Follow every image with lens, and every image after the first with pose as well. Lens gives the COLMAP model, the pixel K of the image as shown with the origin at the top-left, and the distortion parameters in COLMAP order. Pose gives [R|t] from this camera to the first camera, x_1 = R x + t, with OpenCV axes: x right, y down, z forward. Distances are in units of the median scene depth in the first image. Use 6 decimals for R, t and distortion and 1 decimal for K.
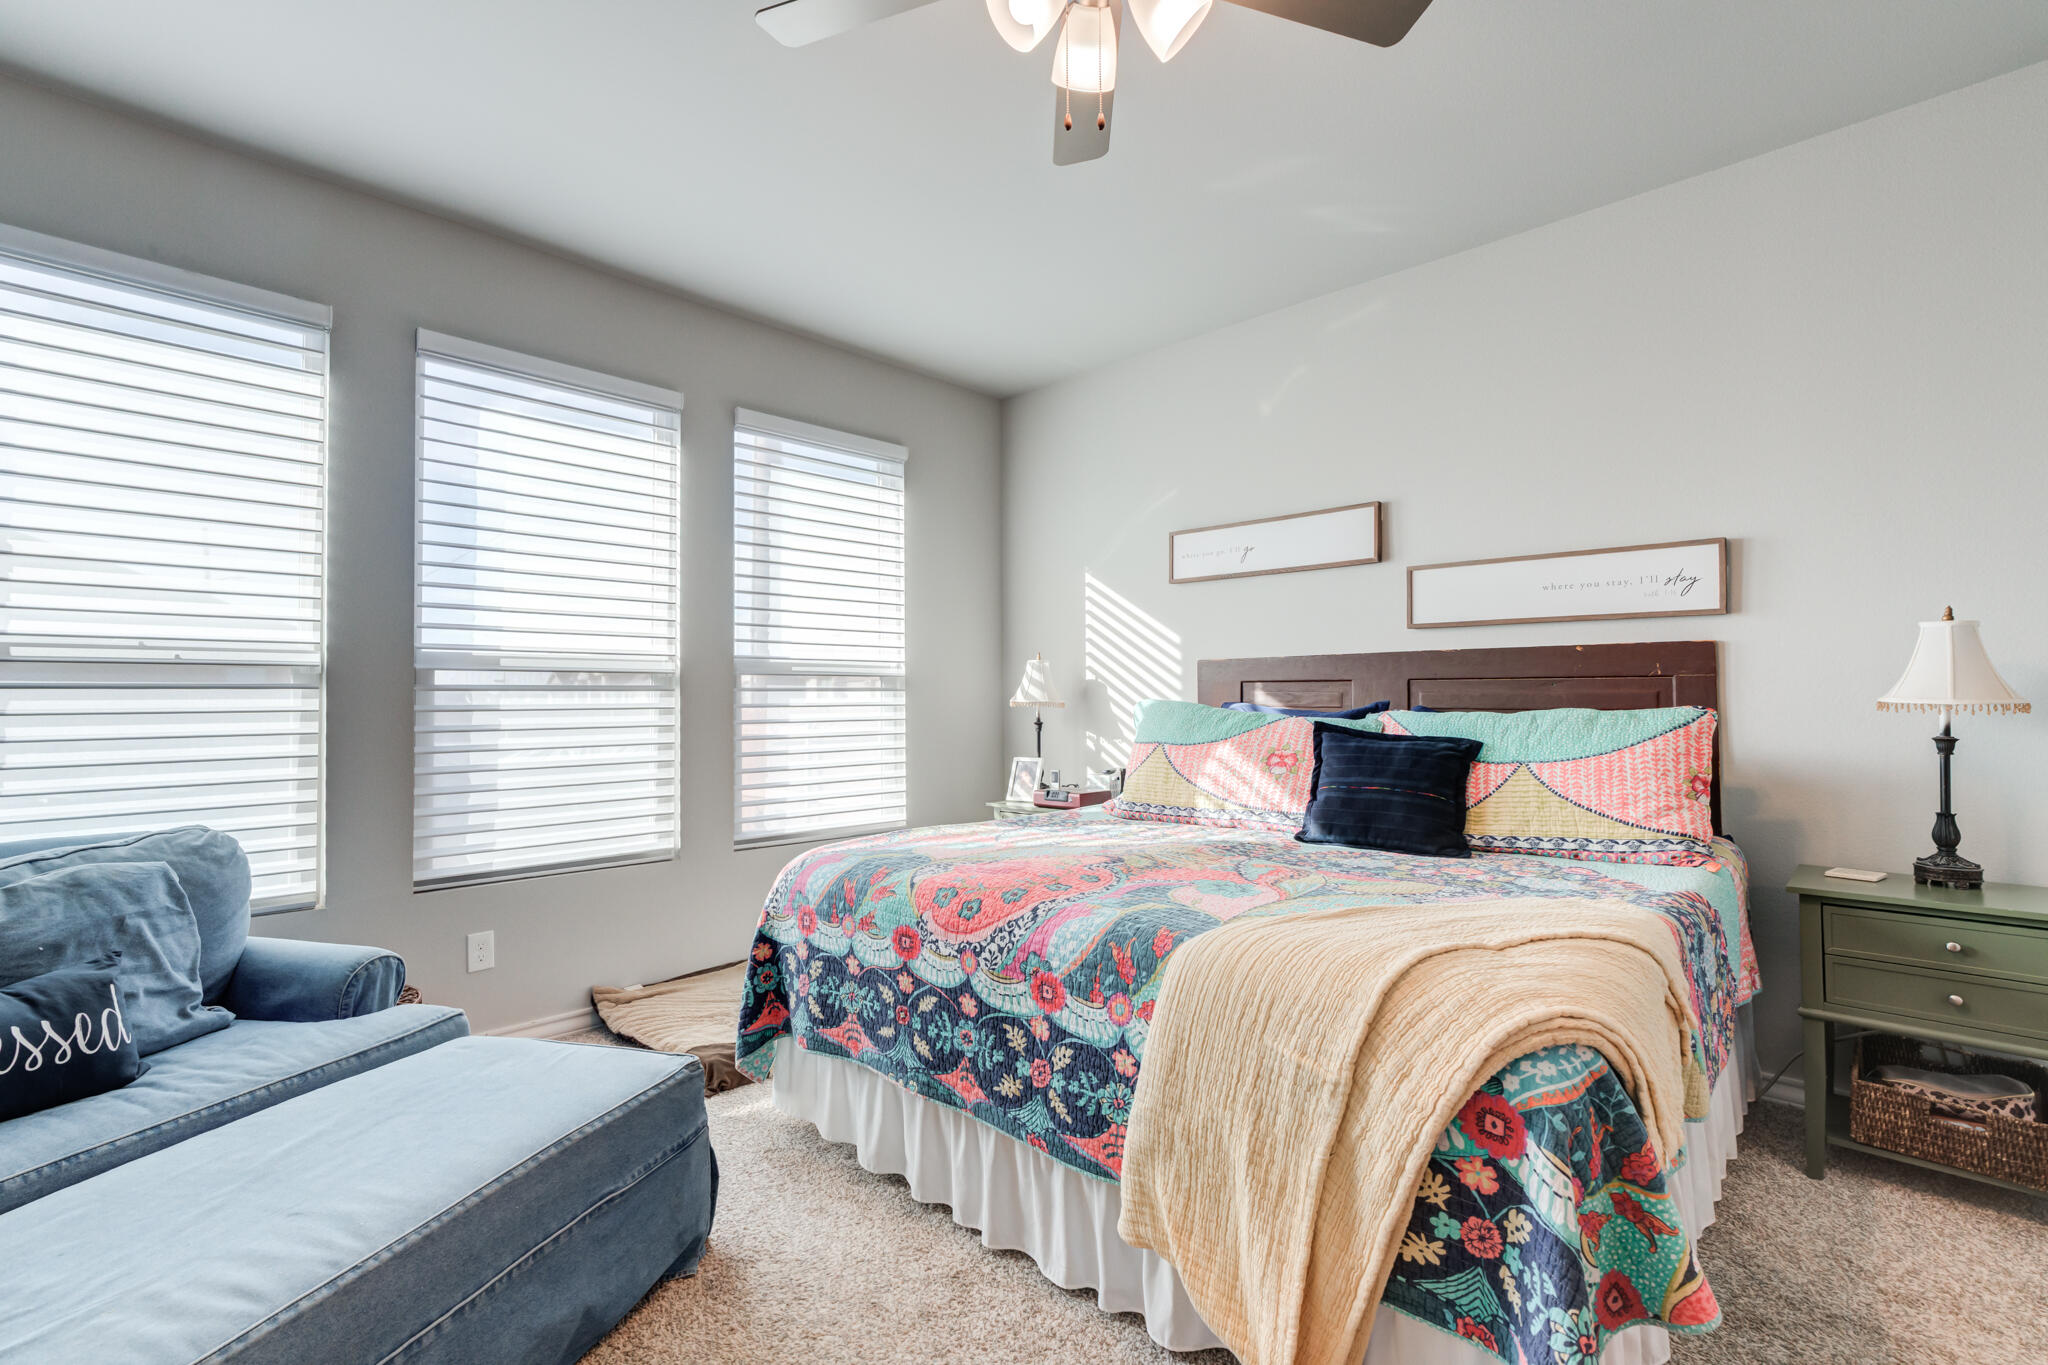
lens RADIAL K [[956.7, 0, 1016.4], [0, 956.7, 691.7], [0, 0, 1]] dist [-0.003349, 0.015205]
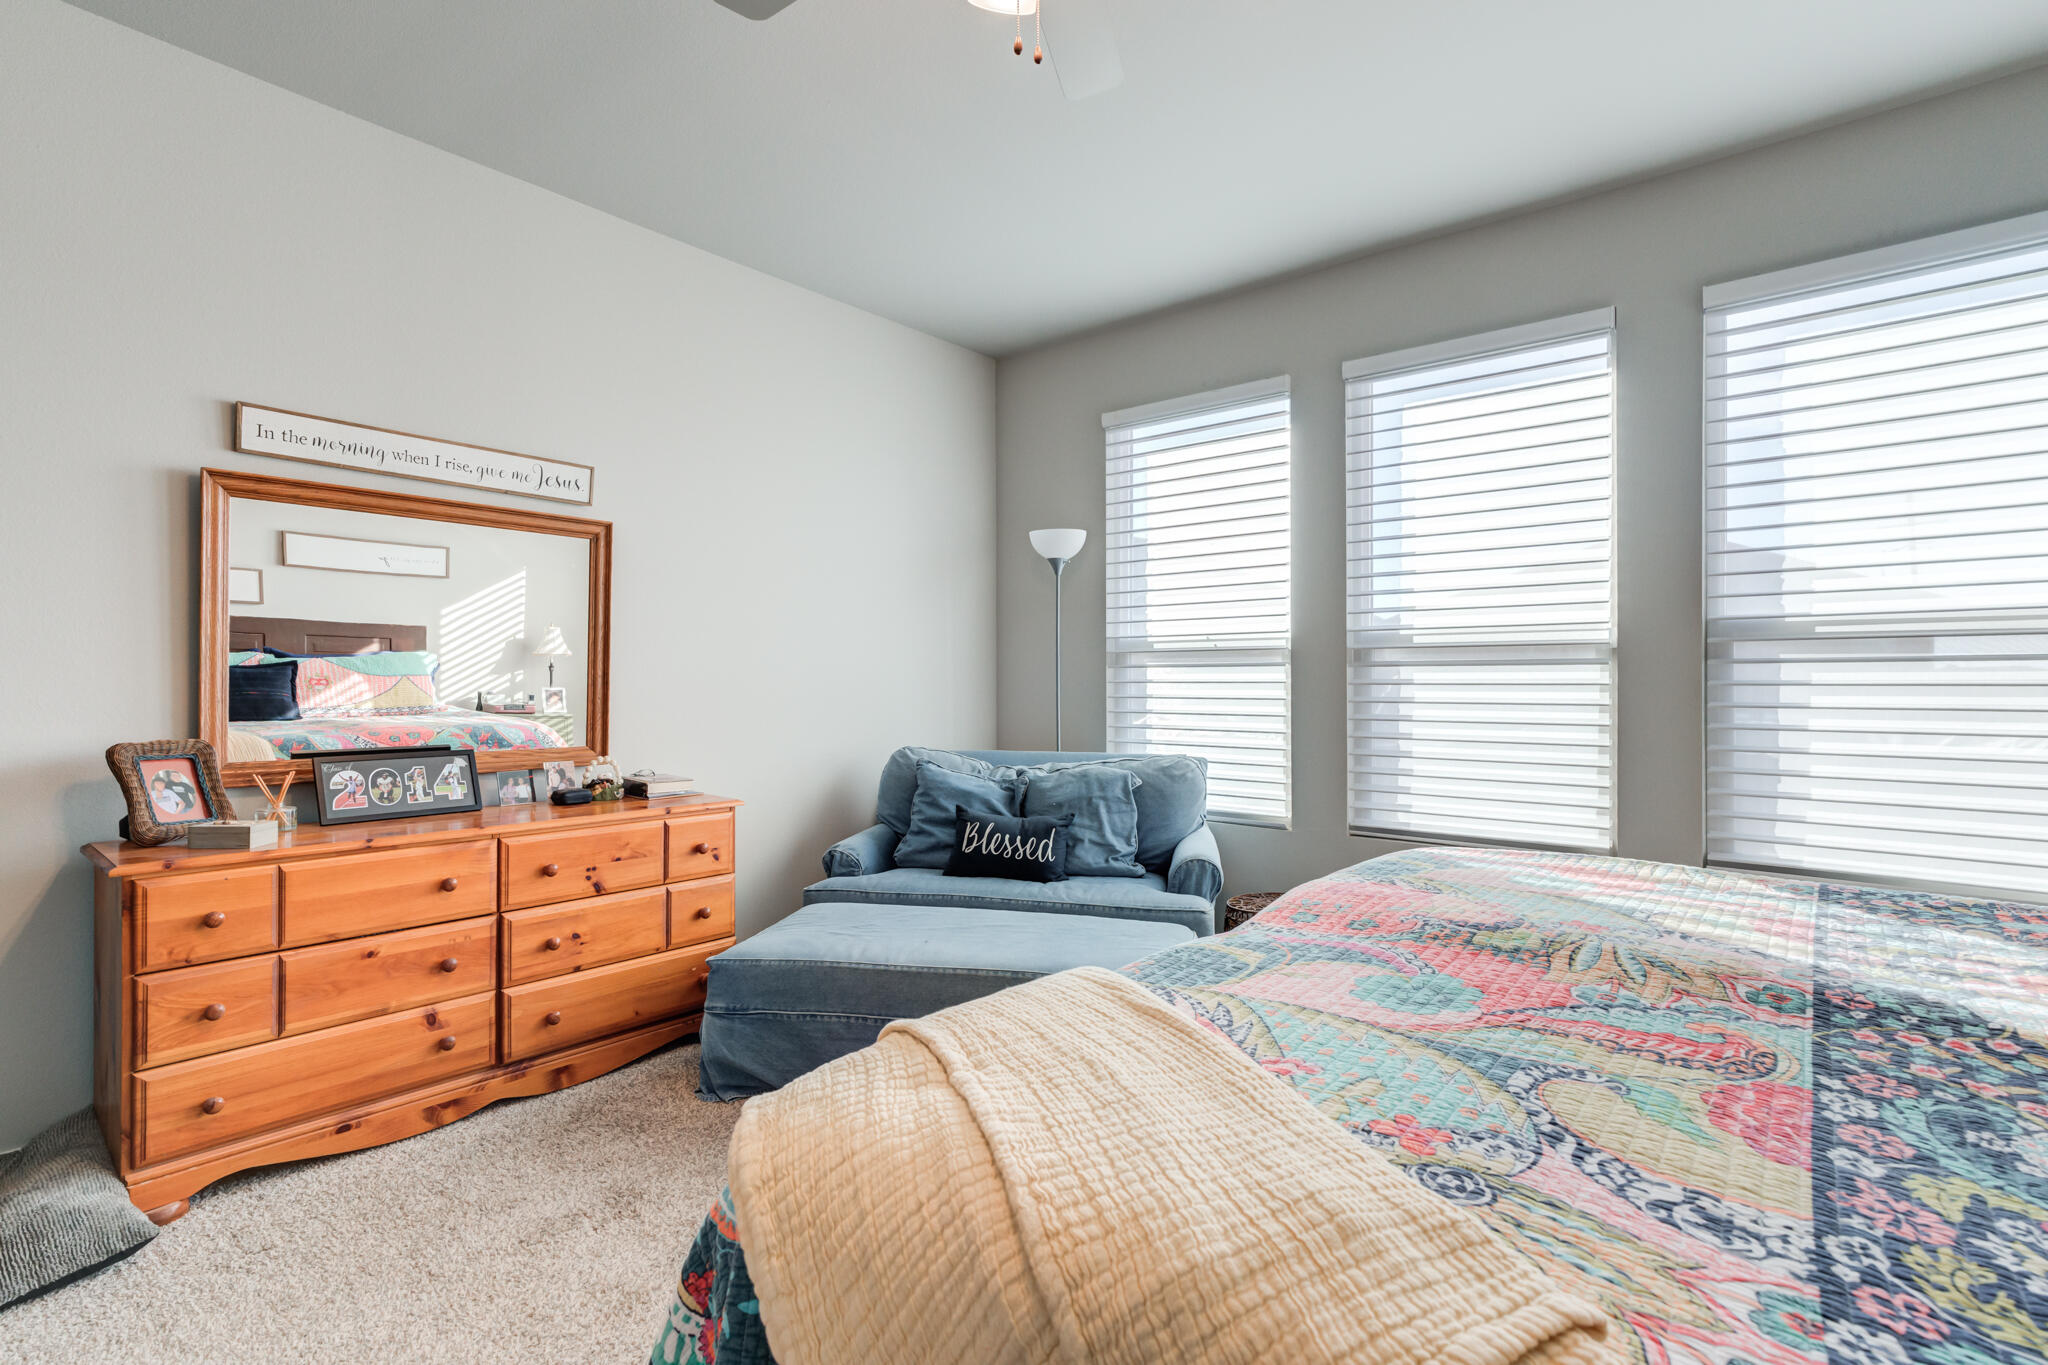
lens RADIAL K [[915.9, 0, 1021.8], [0, 915.9, 708.8], [0, 0, 1]] dist [-0.053047, 0.016200]
pose [[0.036068, 0.039677, -0.998561, 0.656136], [0.009292, 0.999155, 0.040036, 0.003035], [0.999306, -0.010723, 0.035669, 0.722655]]
